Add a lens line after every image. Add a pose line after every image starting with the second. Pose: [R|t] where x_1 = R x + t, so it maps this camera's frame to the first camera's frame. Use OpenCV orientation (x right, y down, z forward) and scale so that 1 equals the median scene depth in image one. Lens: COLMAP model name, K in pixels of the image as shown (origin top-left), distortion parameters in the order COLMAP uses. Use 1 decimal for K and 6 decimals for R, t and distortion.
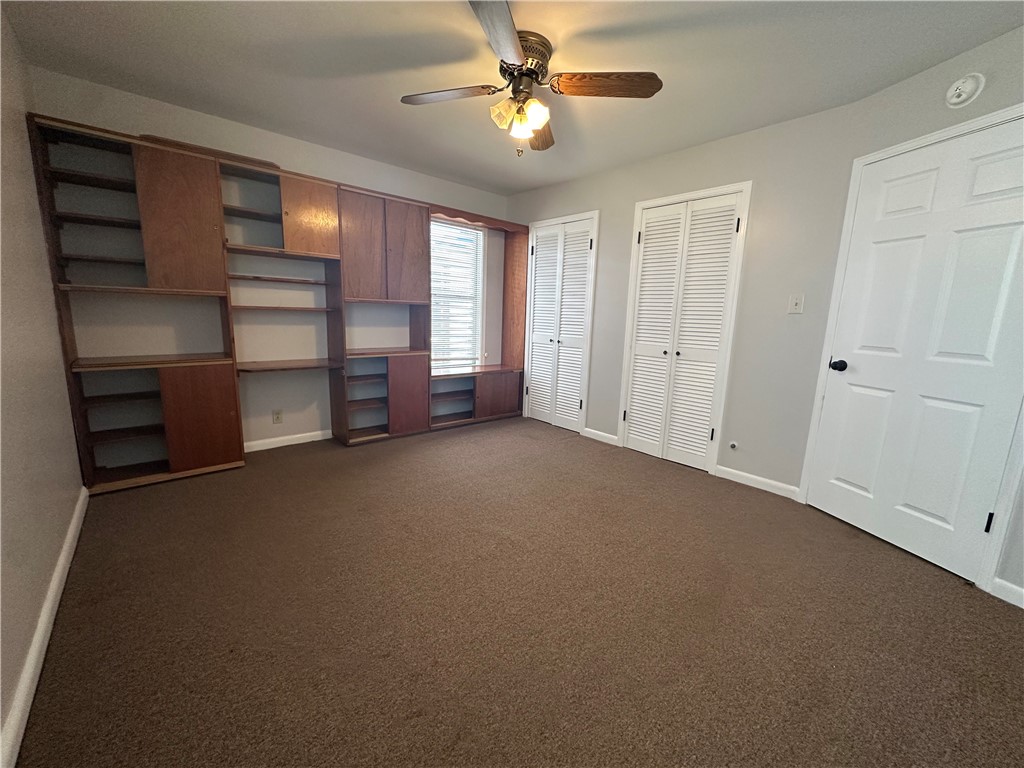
lens RADIAL K [[408.7, 0, 512.0], [0, 408.7, 385.3], [0, 0, 1]] dist [-0.002867, 0.000533]
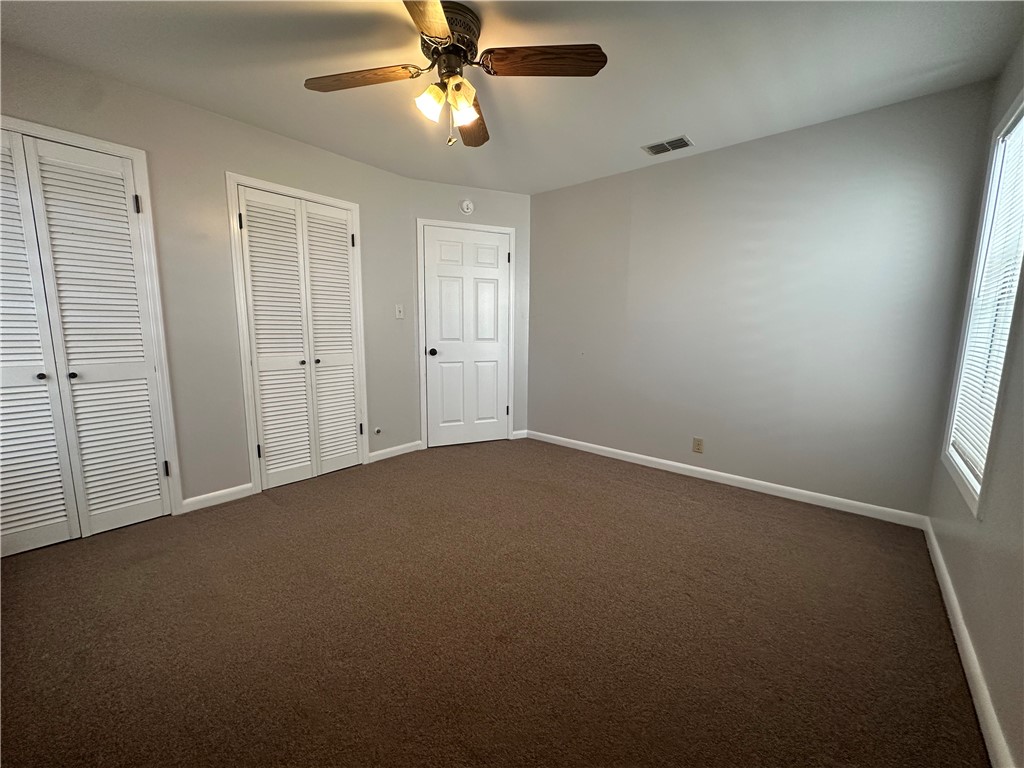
lens RADIAL K [[408.7, 0, 514.3], [0, 408.7, 384.8], [0, 0, 1]] dist [-0.002867, 0.000533]
pose [[-0.135432, -0.176196, 0.974994, -0.588998], [0.157105, 0.967792, 0.196717, -0.139680], [-0.978252, 0.179818, -0.103389, 0.661722]]
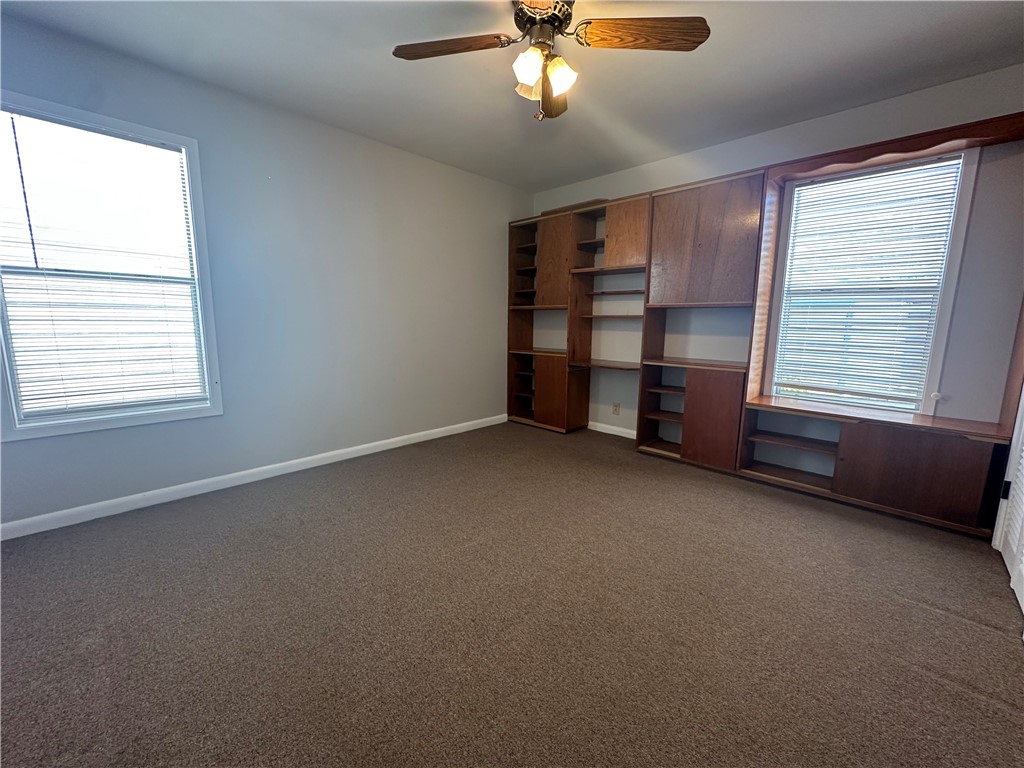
lens RADIAL K [[408.7, 0, 510.3], [0, 408.7, 383.3], [0, 0, 1]] dist [-0.002867, 0.000533]
pose [[0.076359, 0.121803, -0.989613, 0.582270], [-0.183238, 0.977321, 0.106152, -0.066809], [0.980099, 0.173229, 0.096946, 0.601237]]
